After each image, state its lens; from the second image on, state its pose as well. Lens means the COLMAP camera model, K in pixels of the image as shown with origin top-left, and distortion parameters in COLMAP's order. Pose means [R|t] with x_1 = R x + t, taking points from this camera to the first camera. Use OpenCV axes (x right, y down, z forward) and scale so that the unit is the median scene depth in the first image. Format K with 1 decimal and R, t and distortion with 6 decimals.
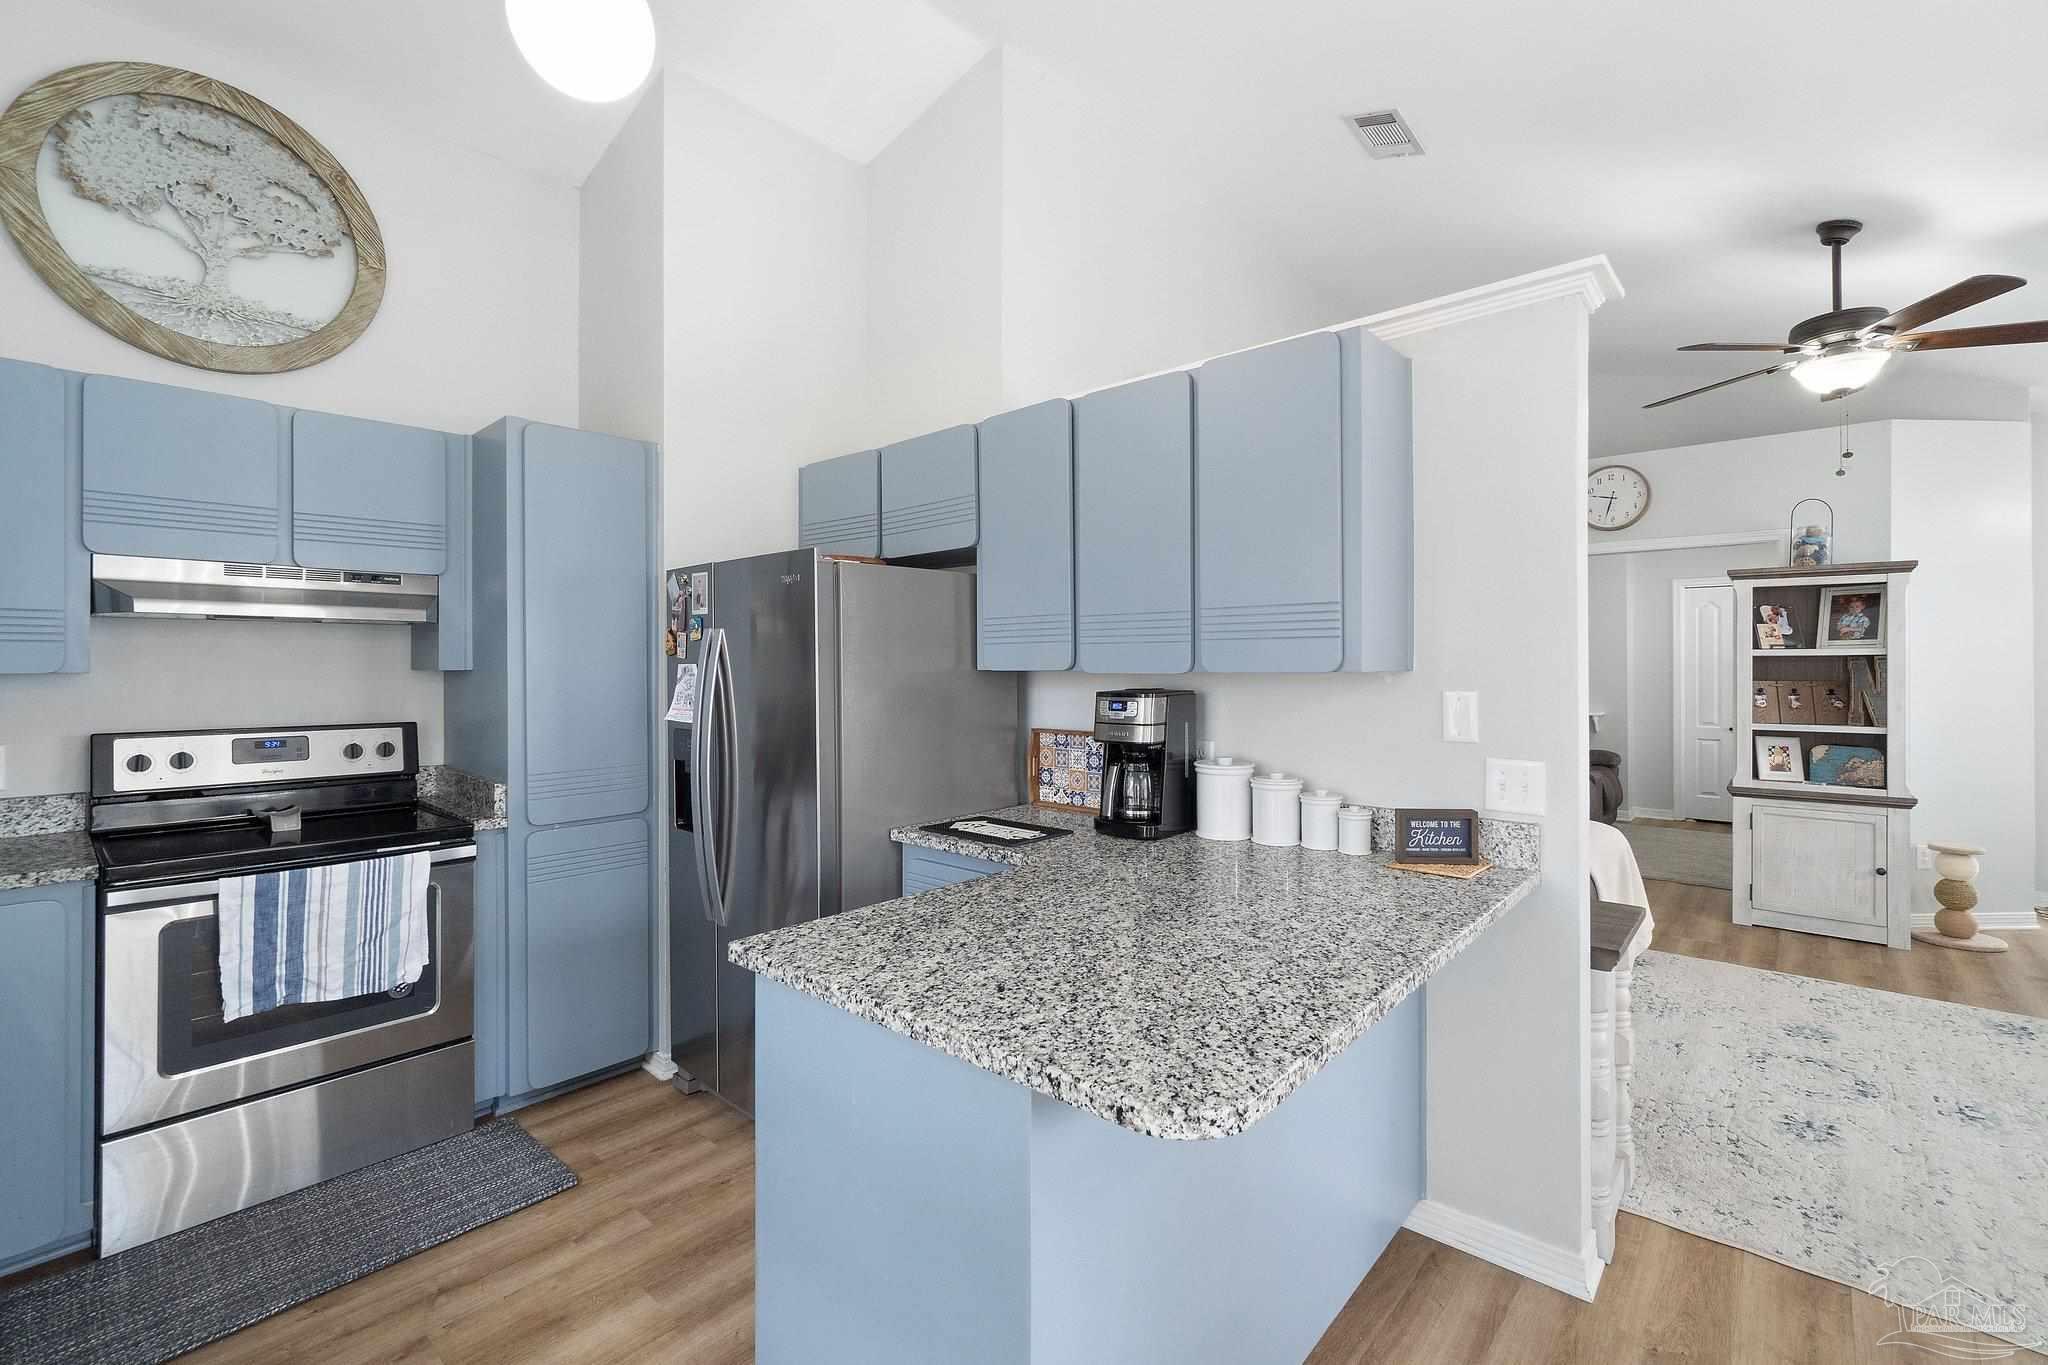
lens RADIAL K [[881.6, 0, 1028.2], [0, 881.6, 660.8], [0, 0, 1]] dist [-0.004780, 0.001496]
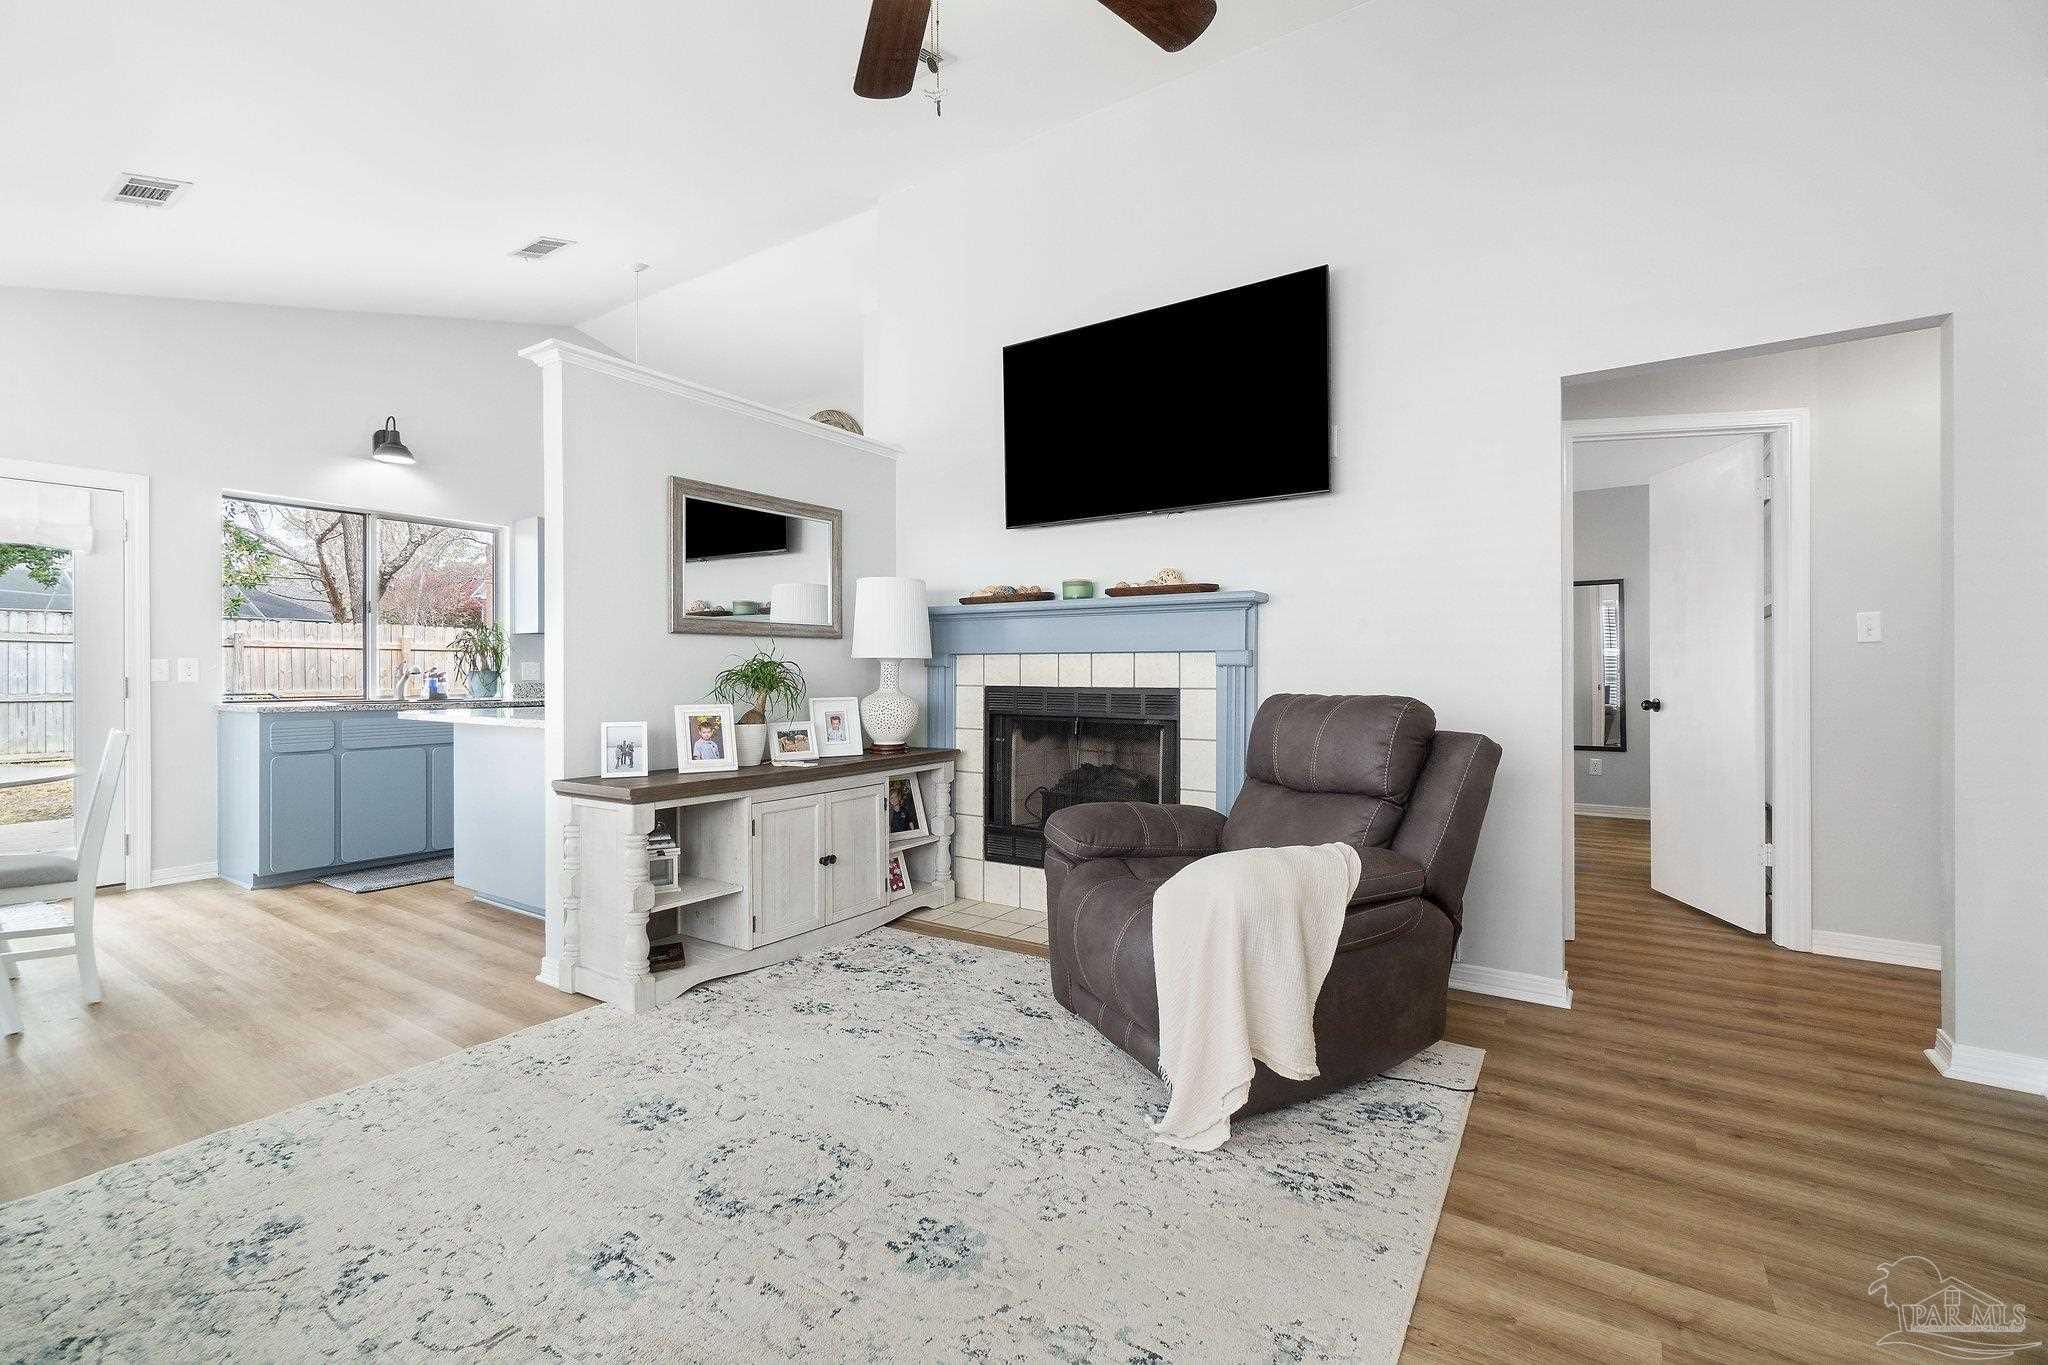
lens RADIAL K [[881.6, 0, 1027.2], [0, 881.6, 671.4], [0, 0, 1]] dist [-0.004780, 0.001496]
pose [[0.138806, 0.001631, -0.990318, 1.037138], [0.002500, 0.999995, 0.001997, 0.064050], [0.990316, -0.002753, 0.138801, 0.726345]]
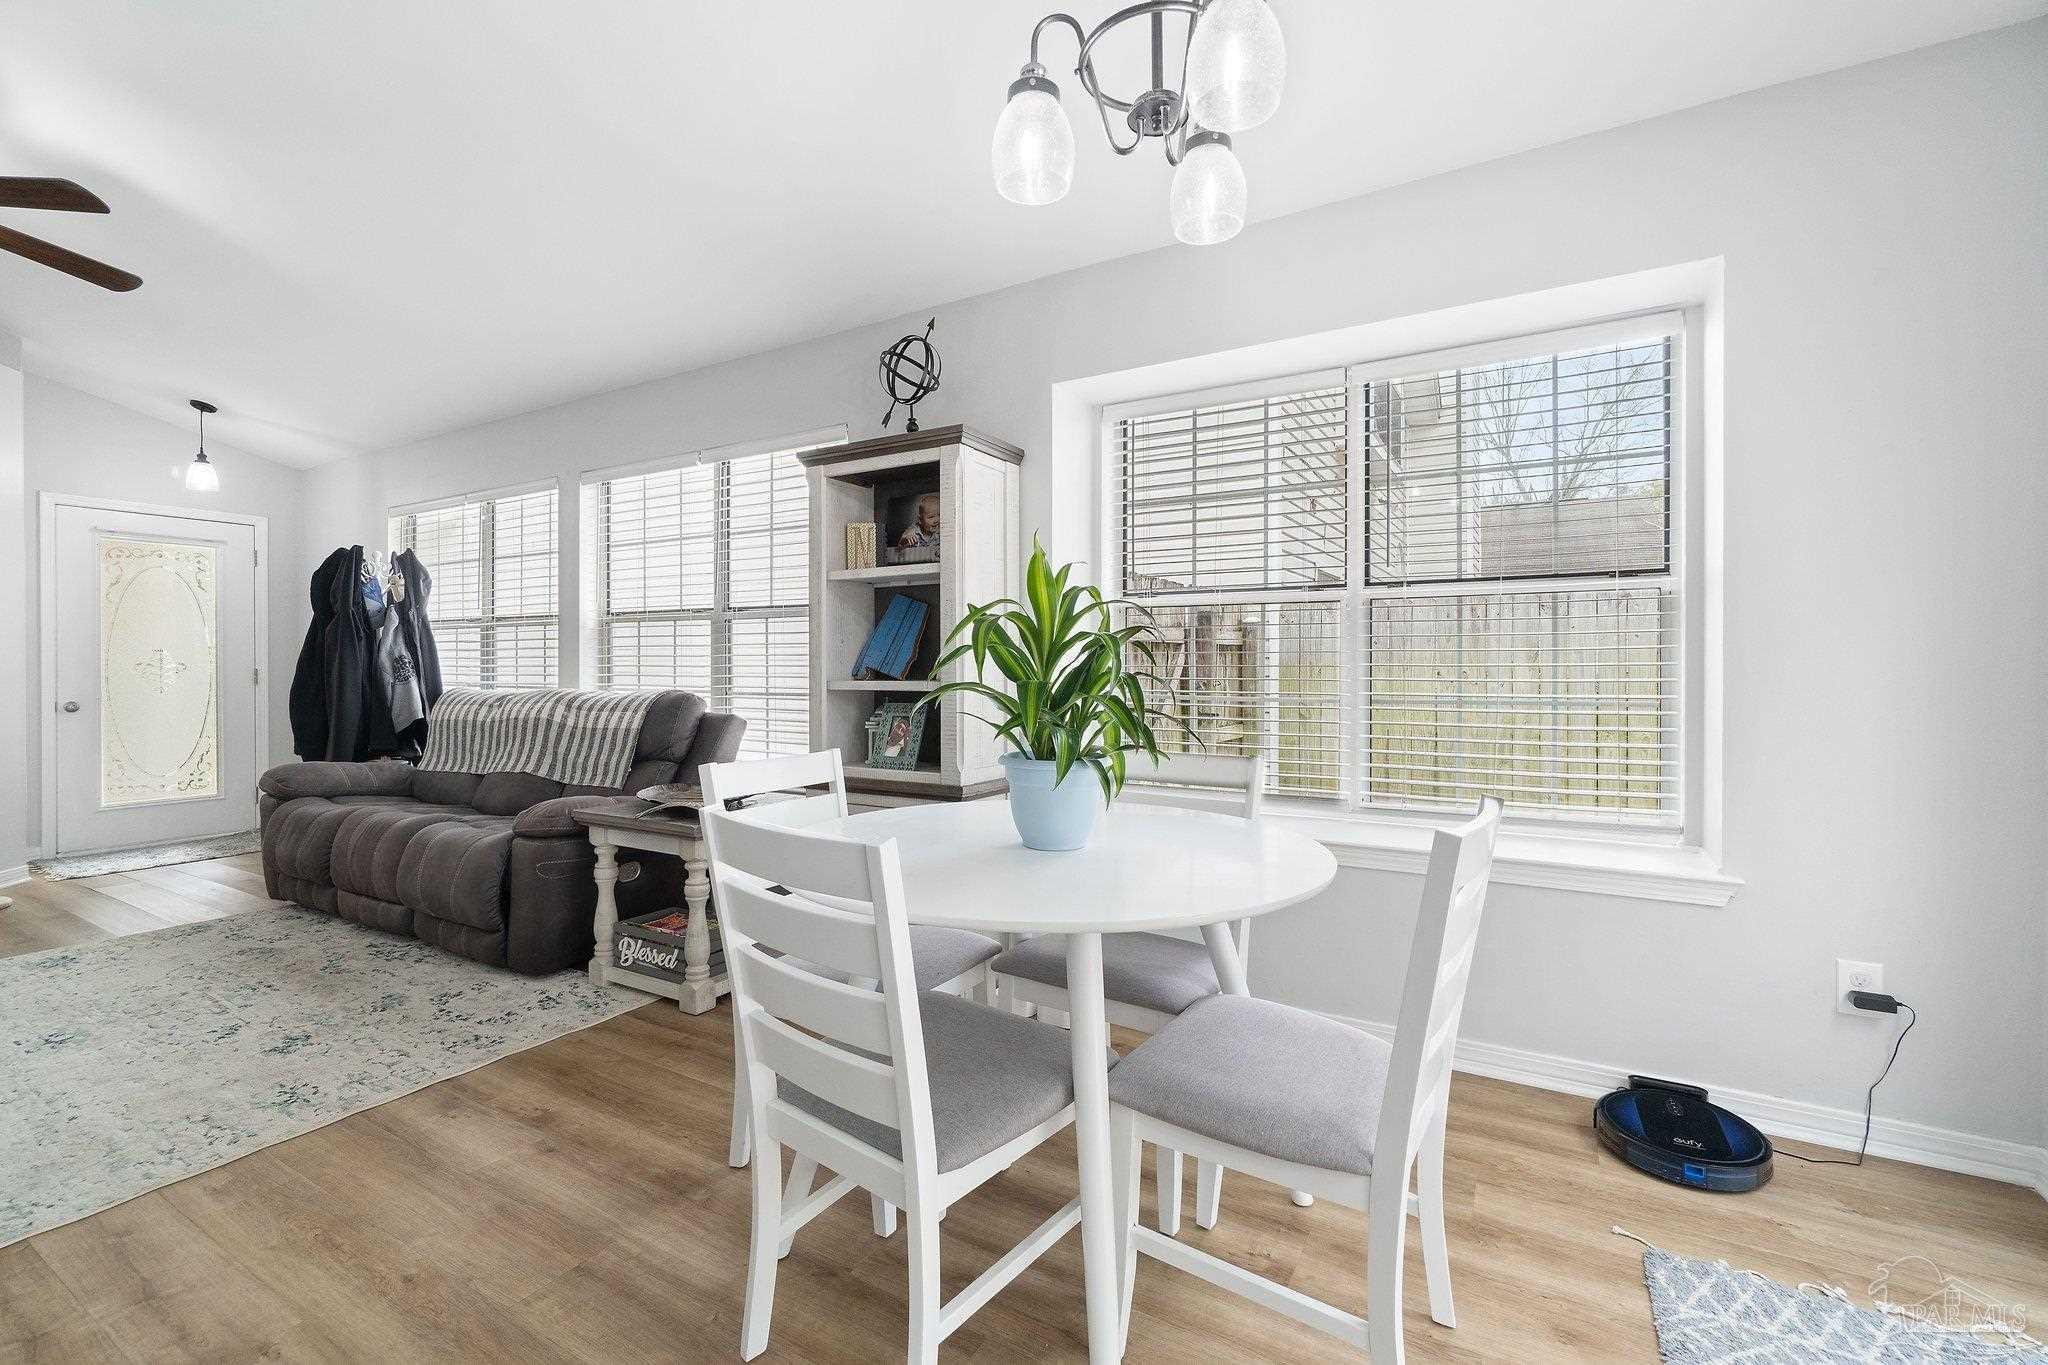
lens RADIAL K [[881.6, 0, 1023.9], [0, 881.6, 672.6], [0, 0, 1]] dist [-0.004780, 0.001496]
pose [[-0.191986, -0.003192, 0.981392, -0.047969], [-0.004045, 0.999989, 0.002461, 0.063633], [-0.981389, -0.003497, -0.191997, 0.086380]]
